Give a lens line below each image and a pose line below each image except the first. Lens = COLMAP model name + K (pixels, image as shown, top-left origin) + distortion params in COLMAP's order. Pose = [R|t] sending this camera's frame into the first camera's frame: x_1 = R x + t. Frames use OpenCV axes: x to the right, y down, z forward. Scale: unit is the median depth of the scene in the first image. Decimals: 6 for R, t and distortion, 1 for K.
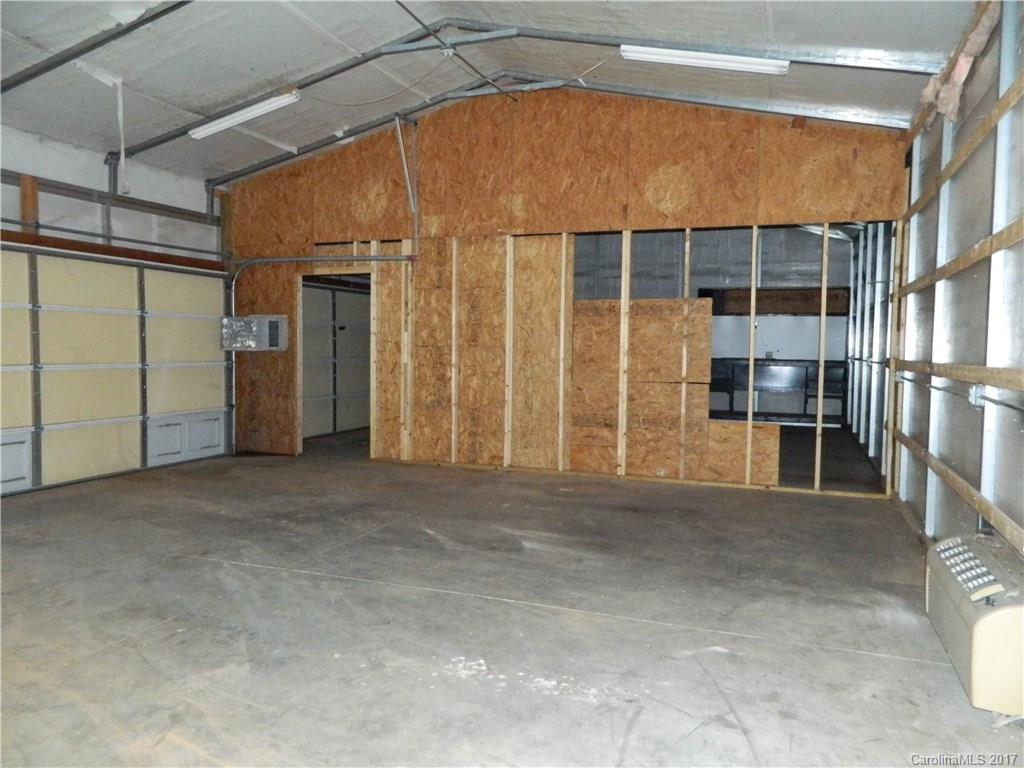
lens RADIAL K [[770.4, 0, 511.7], [0, 770.4, 389.3], [0, 0, 1]] dist [0.023136, -0.009652]
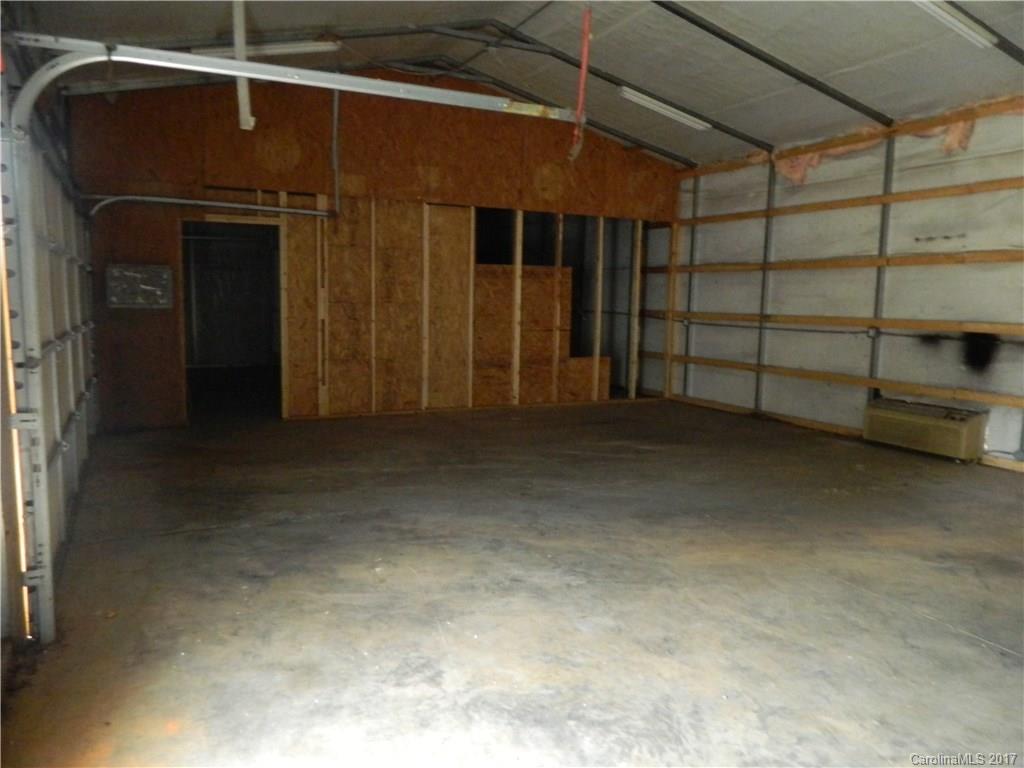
lens RADIAL K [[770.4, 0, 491.3], [0, 770.4, 395.0], [0, 0, 1]] dist [0.023136, -0.009652]
pose [[0.690274, -0.090071, 0.717919, -0.750321], [0.033156, 0.995117, 0.092969, -0.022841], [-0.722788, -0.040371, 0.689890, 0.145321]]
